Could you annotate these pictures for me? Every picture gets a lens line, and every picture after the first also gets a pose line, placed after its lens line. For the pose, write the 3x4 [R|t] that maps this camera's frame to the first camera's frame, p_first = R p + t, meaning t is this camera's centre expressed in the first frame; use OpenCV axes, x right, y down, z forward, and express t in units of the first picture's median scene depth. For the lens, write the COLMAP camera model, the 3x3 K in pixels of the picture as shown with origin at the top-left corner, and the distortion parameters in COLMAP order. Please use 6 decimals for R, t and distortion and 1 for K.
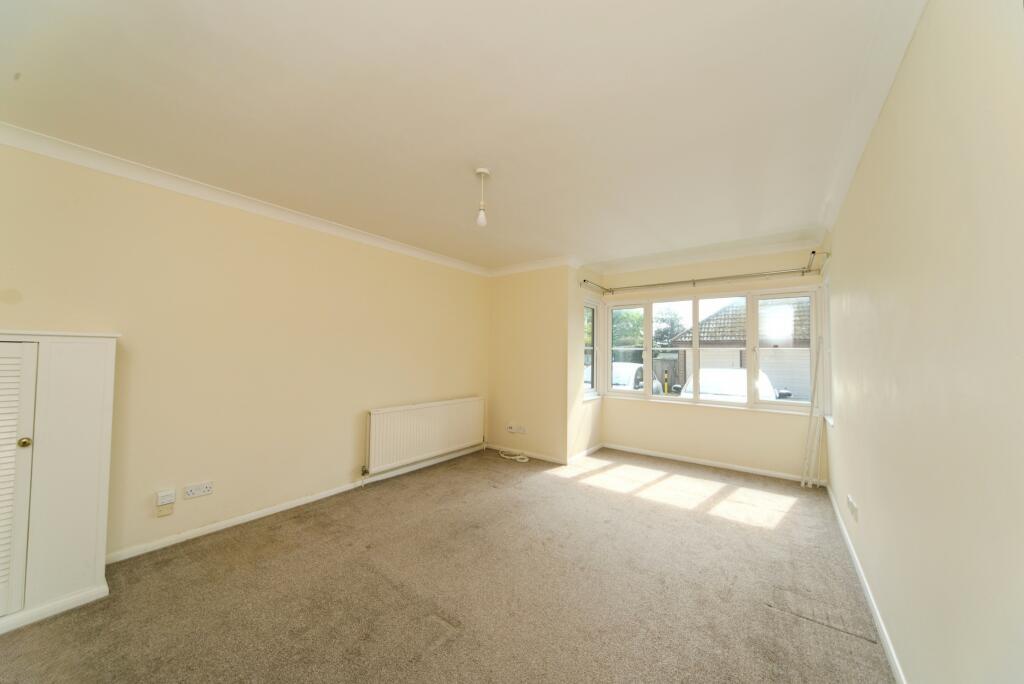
lens RADIAL K [[352.0, 0, 512.0], [0, 352.0, 342.0], [0, 0, 1]] dist [0.006240, -0.000064]
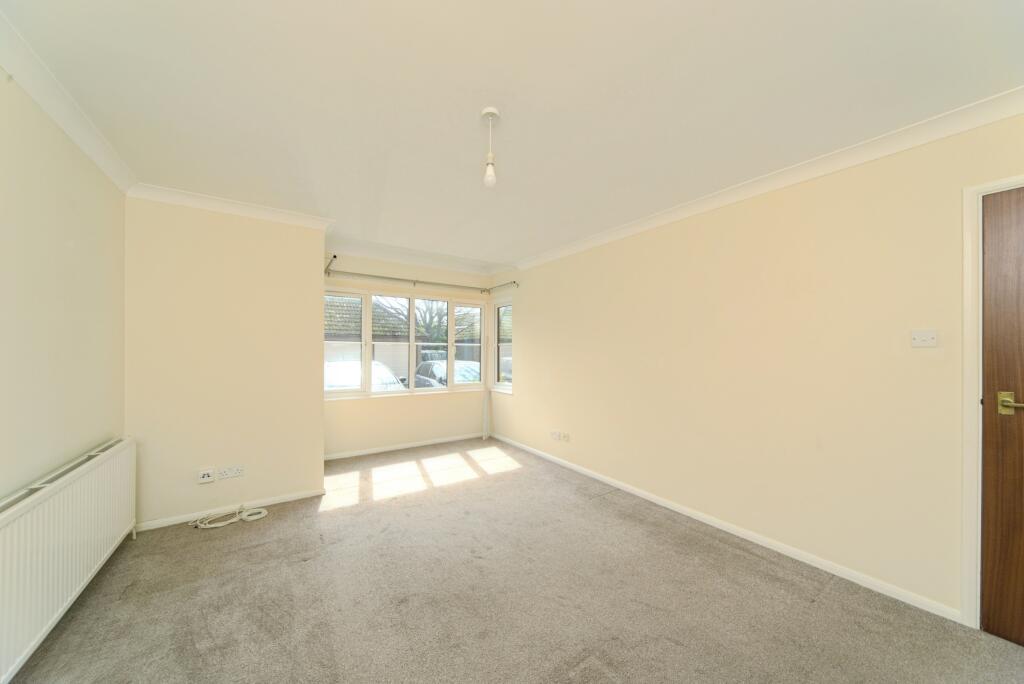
lens RADIAL K [[352.0, 0, 512.0], [0, 352.0, 342.0], [0, 0, 1]] dist [0.006240, -0.000064]
pose [[0.319670, 0.016311, 0.947389, -0.508475], [-0.033273, 0.999428, -0.005980, 0.014768], [-0.946945, -0.029611, 0.320030, 0.438350]]
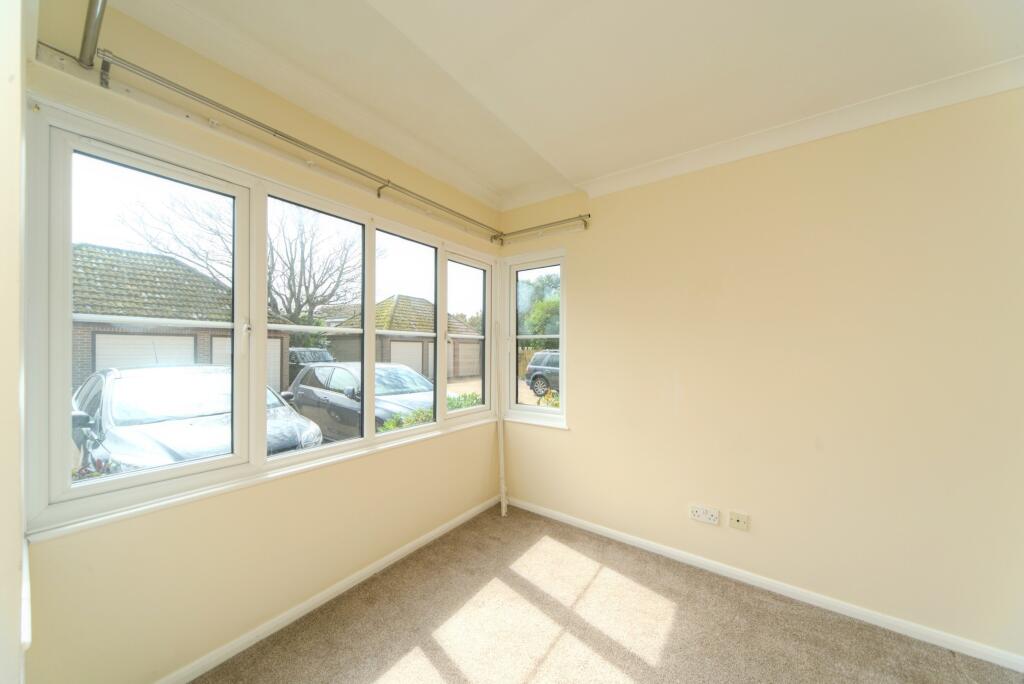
lens RADIAL K [[352.0, 0, 512.0], [0, 352.0, 342.0], [0, 0, 1]] dist [0.006240, -0.000064]
pose [[-0.022004, 0.013699, 0.999664, 0.052236], [-0.042379, 0.998995, -0.014623, 0.043834], [-0.998859, -0.042687, -0.021401, 1.004906]]
